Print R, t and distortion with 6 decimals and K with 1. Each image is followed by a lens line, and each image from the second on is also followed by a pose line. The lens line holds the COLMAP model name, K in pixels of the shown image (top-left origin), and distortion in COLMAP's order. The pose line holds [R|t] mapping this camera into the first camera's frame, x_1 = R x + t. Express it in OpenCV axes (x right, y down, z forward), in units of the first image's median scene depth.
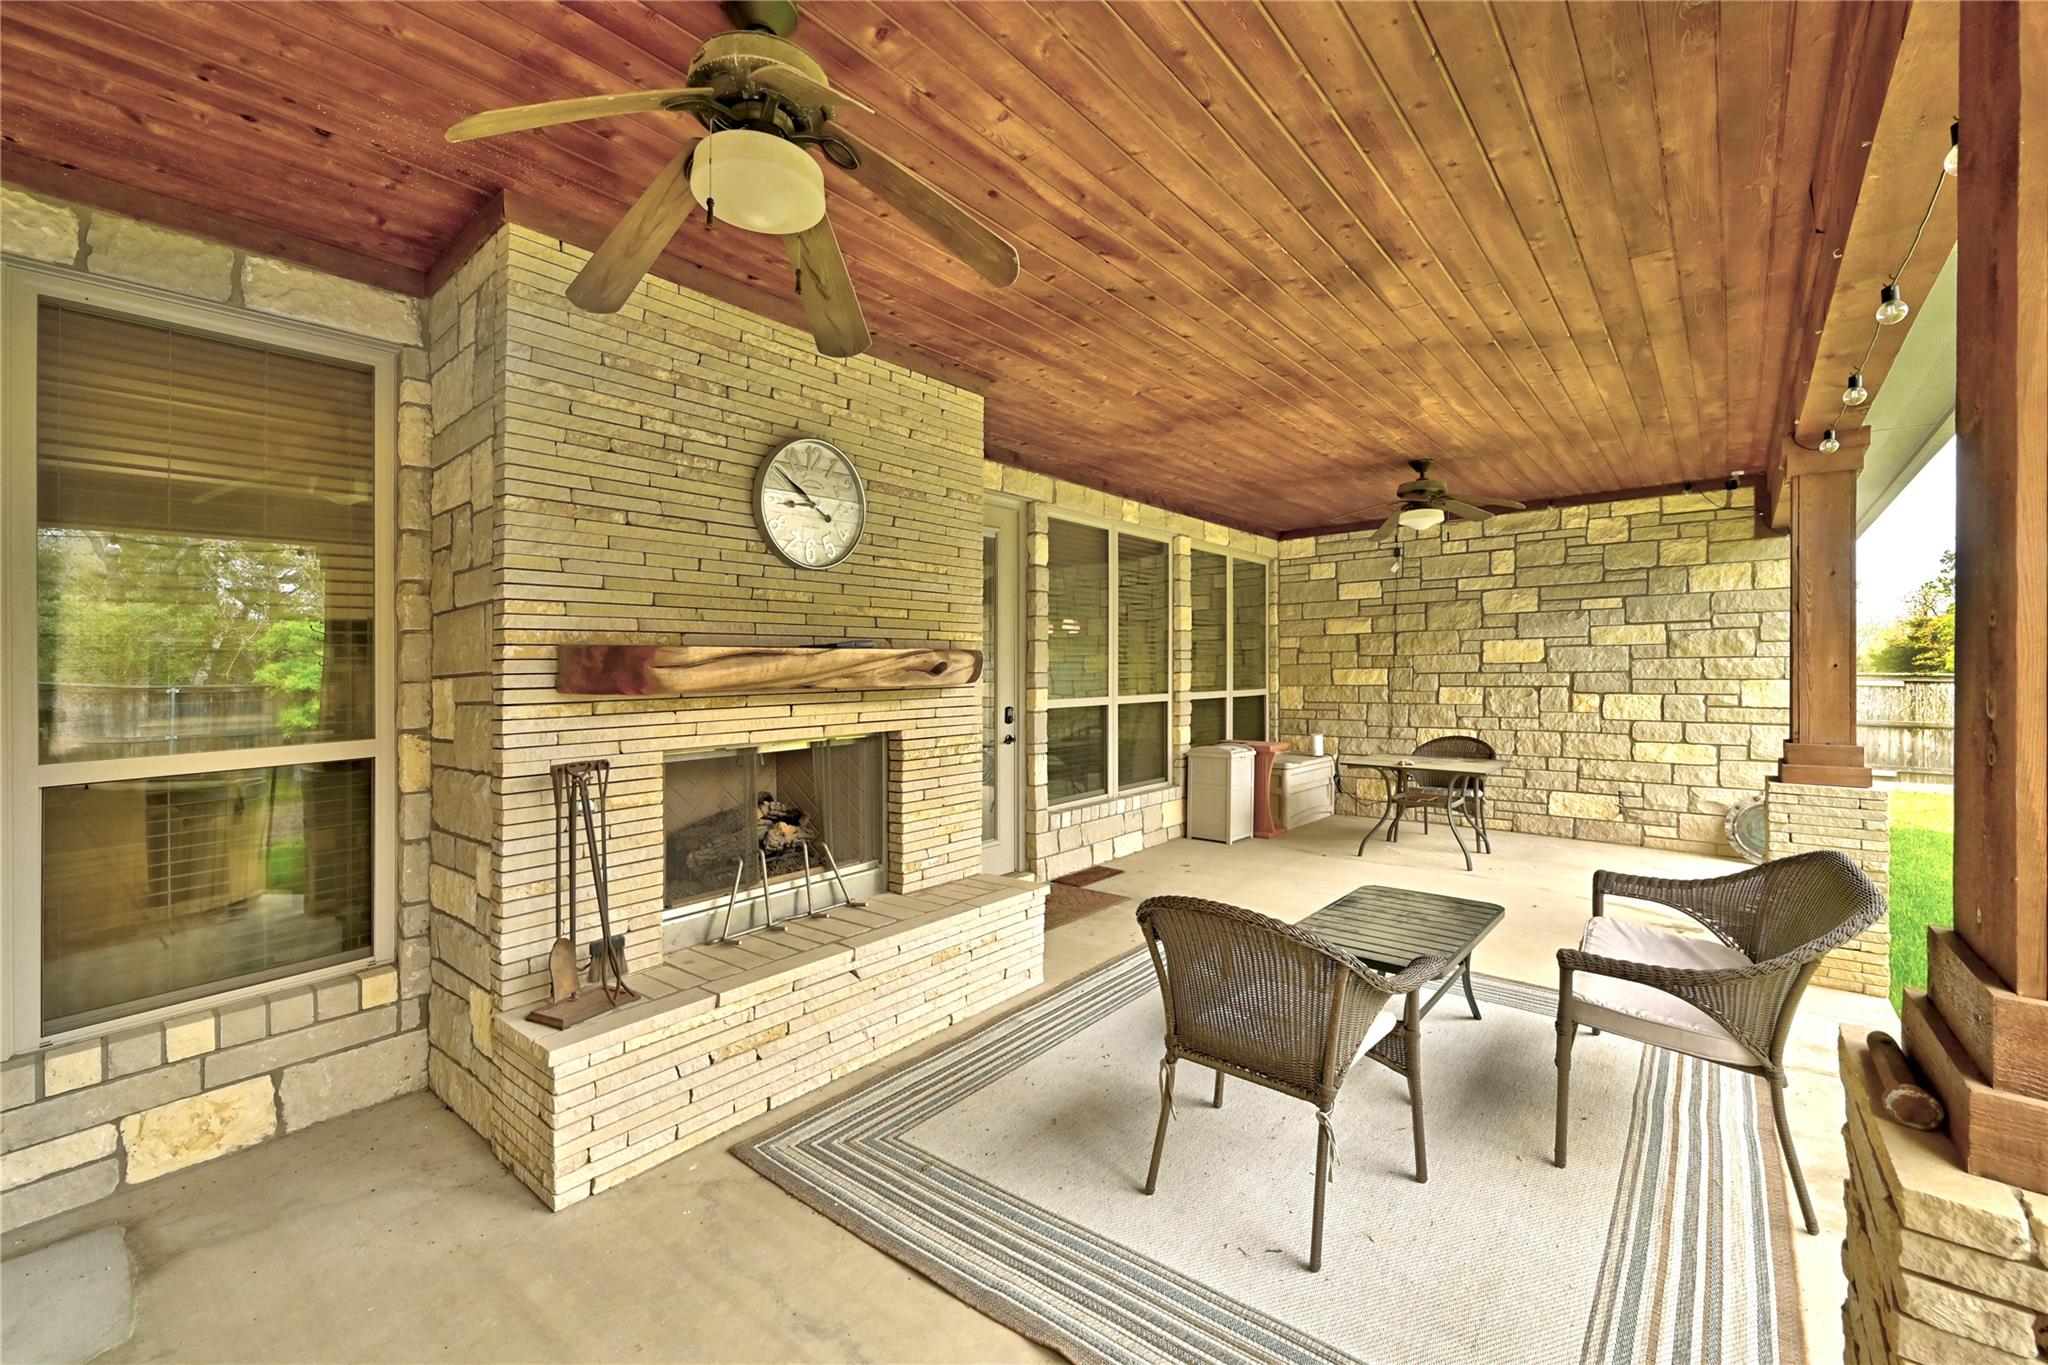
lens RADIAL K [[838.9, 0, 1030.8], [0, 838.9, 676.3], [0, 0, 1]] dist [-0.003541, -0.001335]
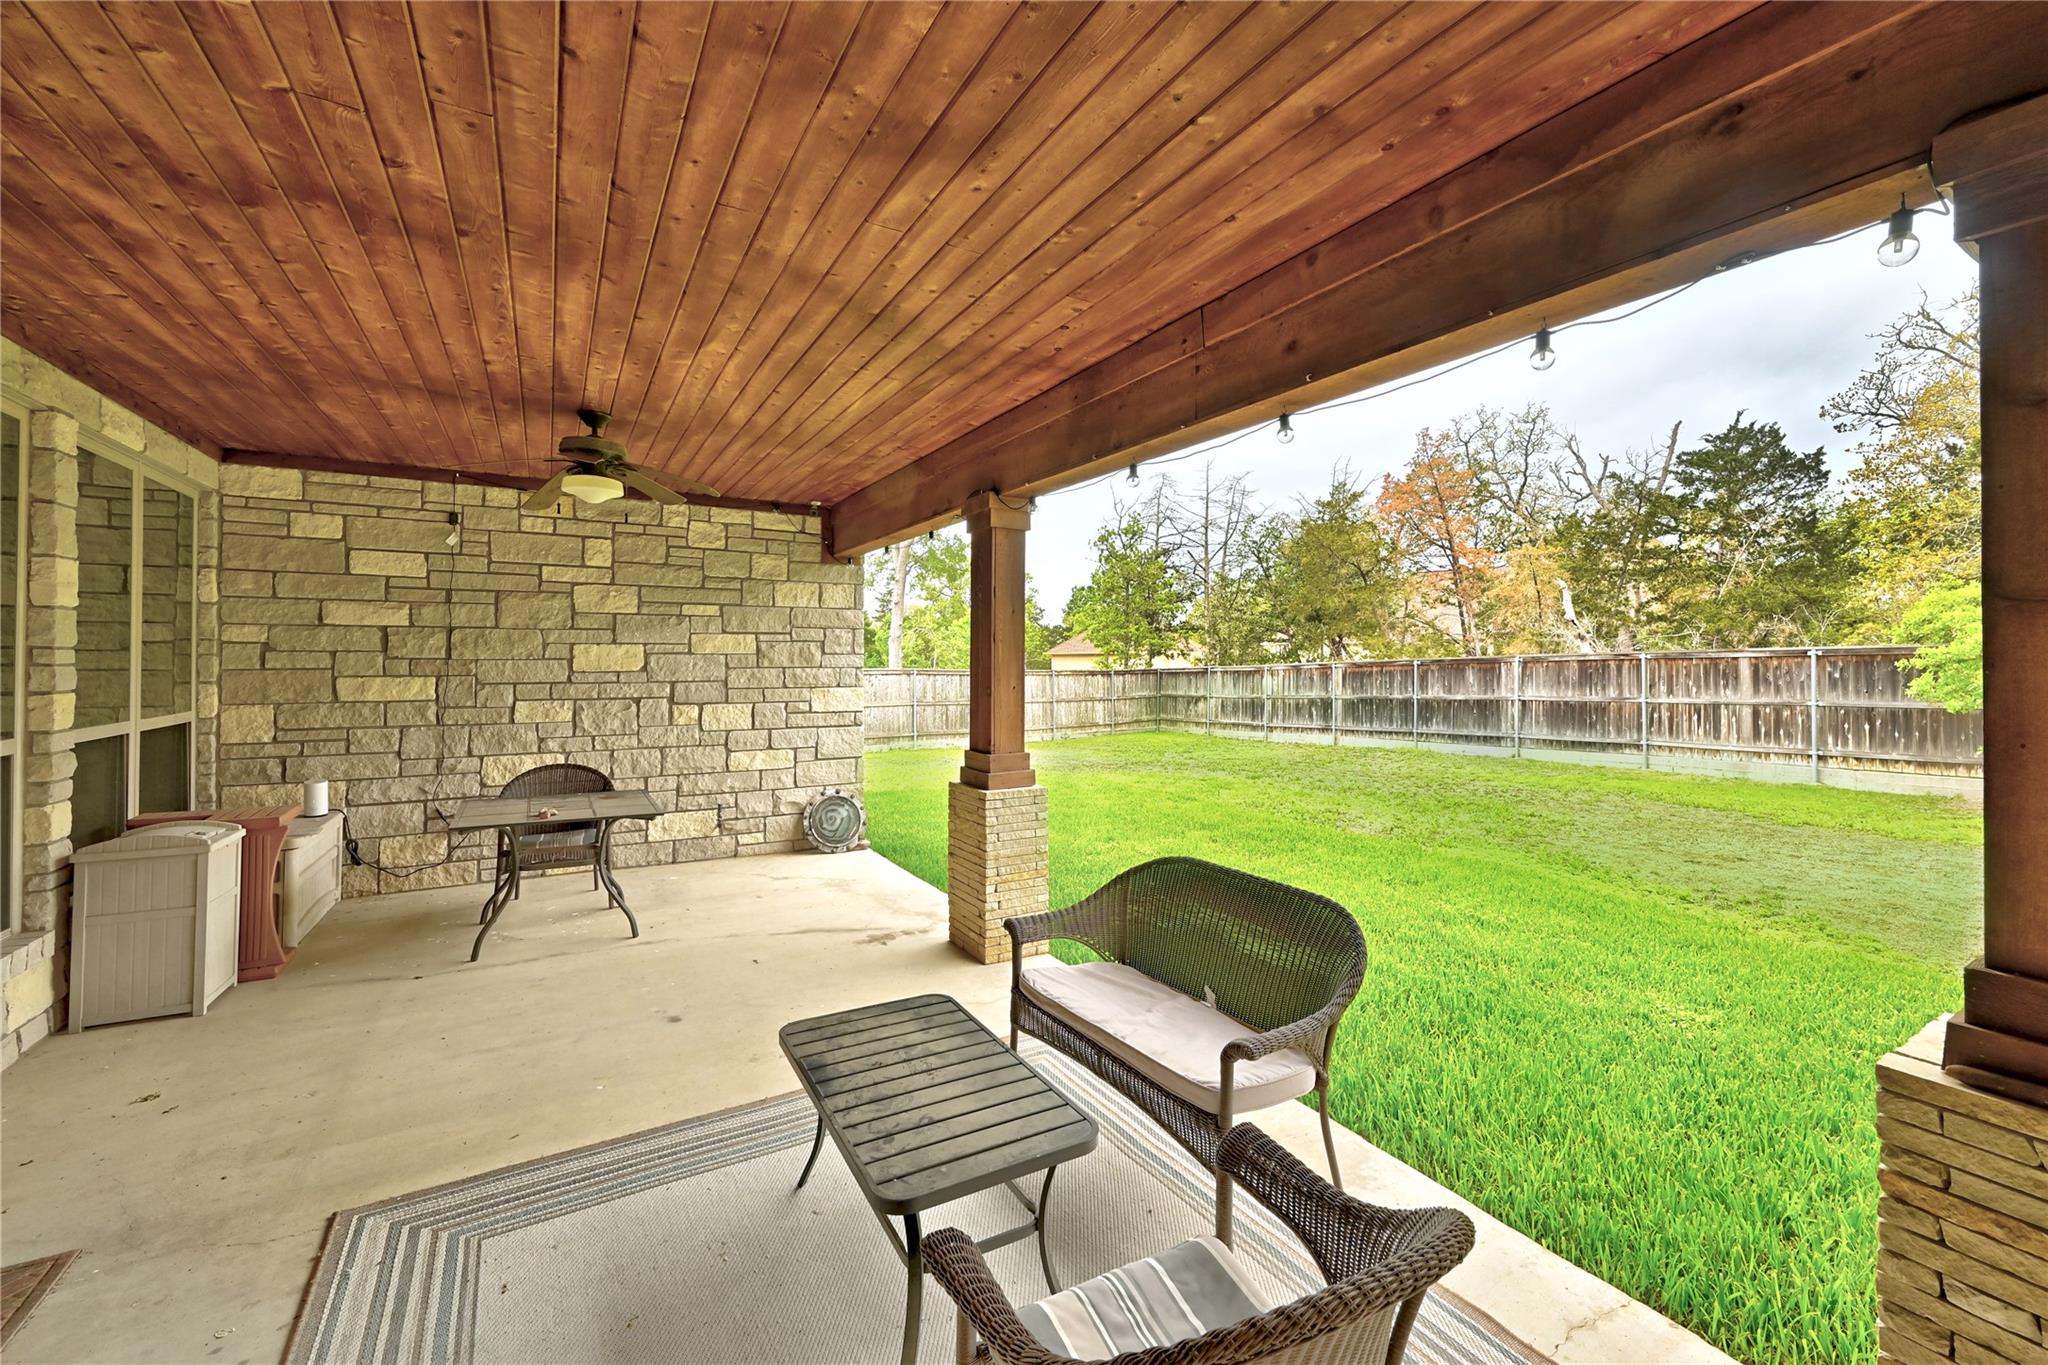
lens RADIAL K [[838.9, 0, 1063.8], [0, 838.9, 643.3], [0, 0, 1]] dist [-0.003541, -0.001335]
pose [[0.317003, 0.028800, 0.947987, -0.094764], [-0.005741, 0.999579, -0.028448, -0.023610], [-0.948407, 0.003576, 0.317034, 0.296855]]
